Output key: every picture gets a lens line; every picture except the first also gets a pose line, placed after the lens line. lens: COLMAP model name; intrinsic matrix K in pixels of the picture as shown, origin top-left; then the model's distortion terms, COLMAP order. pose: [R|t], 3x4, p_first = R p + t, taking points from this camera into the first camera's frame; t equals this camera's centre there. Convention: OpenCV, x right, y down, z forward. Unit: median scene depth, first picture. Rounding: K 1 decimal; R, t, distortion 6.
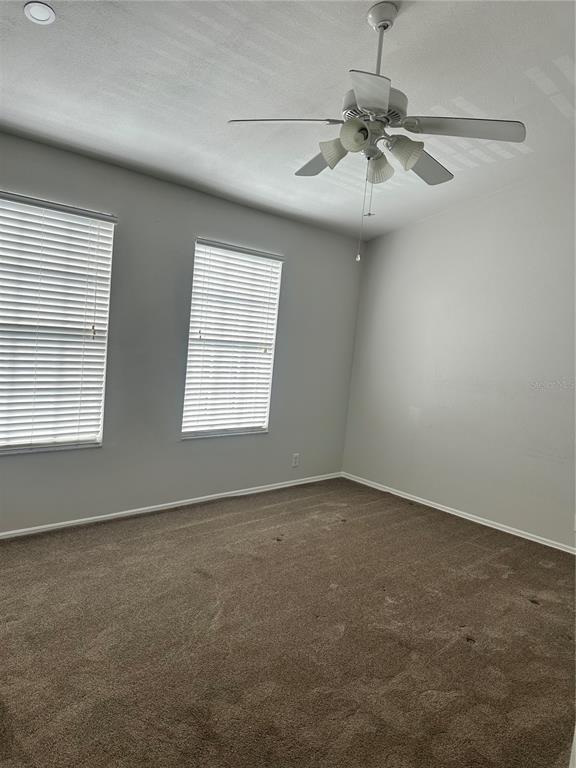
lens RADIAL K [[523.0, 0, 283.6], [0, 523.0, 383.9], [0, 0, 1]] dist [0.125852, -0.192282]
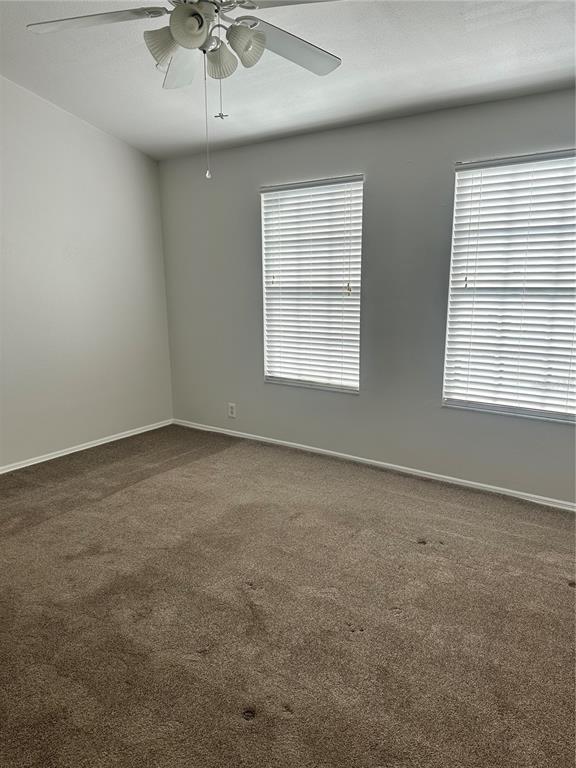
lens RADIAL K [[523.0, 0, 283.6], [0, 523.0, 383.9], [0, 0, 1]] dist [0.125852, -0.192282]
pose [[0.209667, 0.107111, -0.971888, 0.689573], [-0.068069, 0.993169, 0.094772, 0.004230], [0.975401, 0.046285, 0.215526, 0.630150]]
